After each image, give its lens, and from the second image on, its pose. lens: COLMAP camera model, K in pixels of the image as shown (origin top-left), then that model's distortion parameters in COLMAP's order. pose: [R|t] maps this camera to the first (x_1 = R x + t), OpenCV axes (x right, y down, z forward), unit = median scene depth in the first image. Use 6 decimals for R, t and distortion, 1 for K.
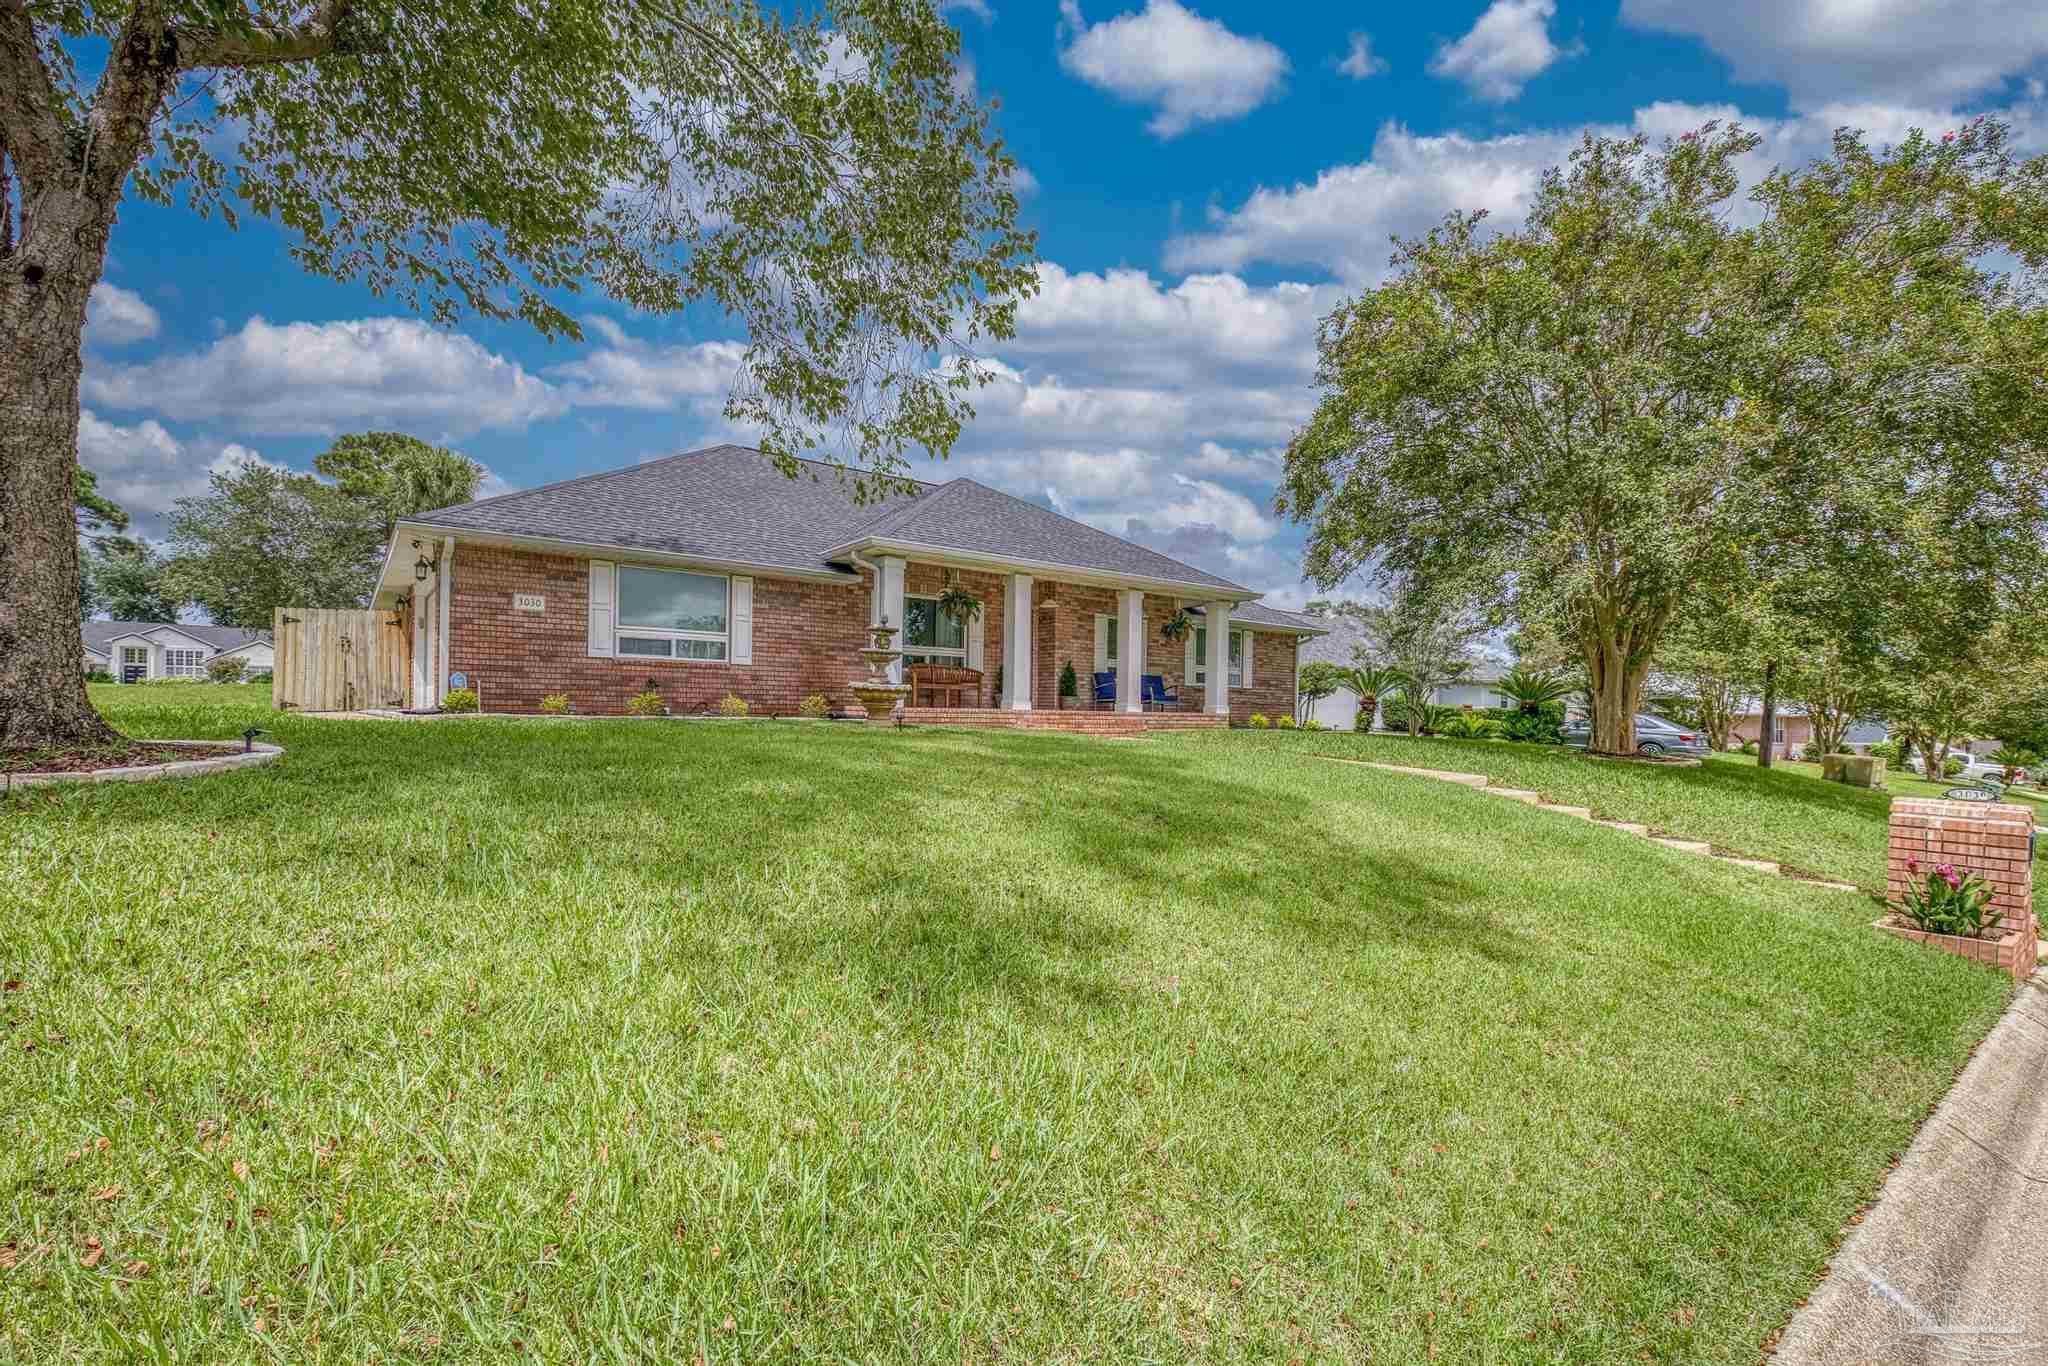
lens RADIAL K [[886.7, 0, 1017.5], [0, 886.7, 722.9], [0, 0, 1]] dist [0.012965, -0.000820]
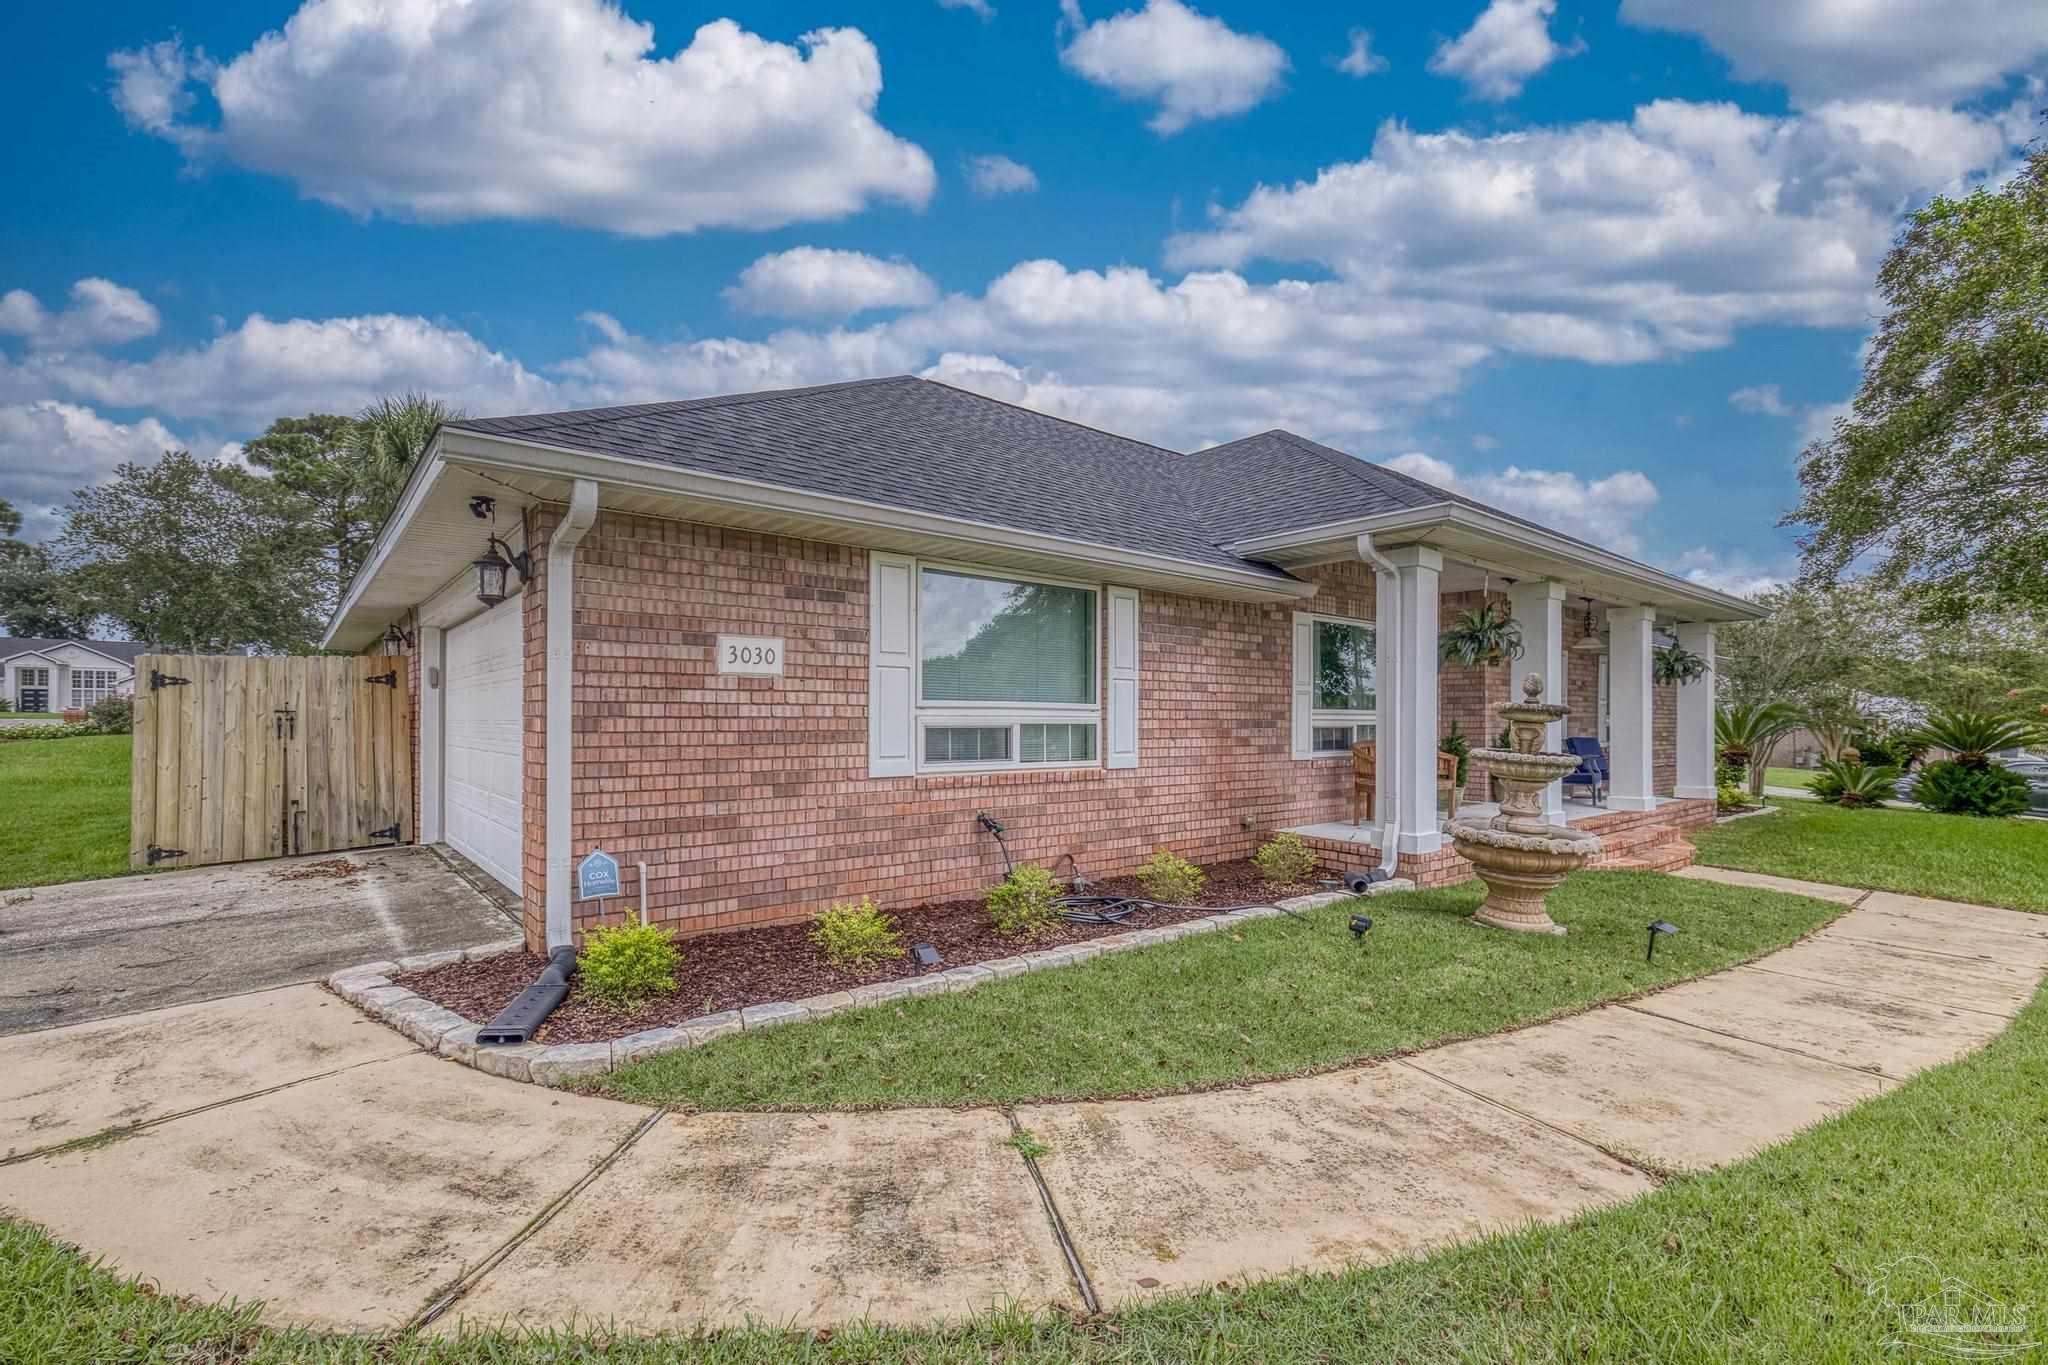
lens RADIAL K [[886.7, 0, 1029.4], [0, 886.7, 728.8], [0, 0, 1]] dist [0.012965, -0.000820]
pose [[0.998797, -0.010833, 0.047834, -0.346672], [0.010872, 0.999941, -0.000555, -0.078742], [-0.047825, 0.001075, 0.998855, 0.462299]]
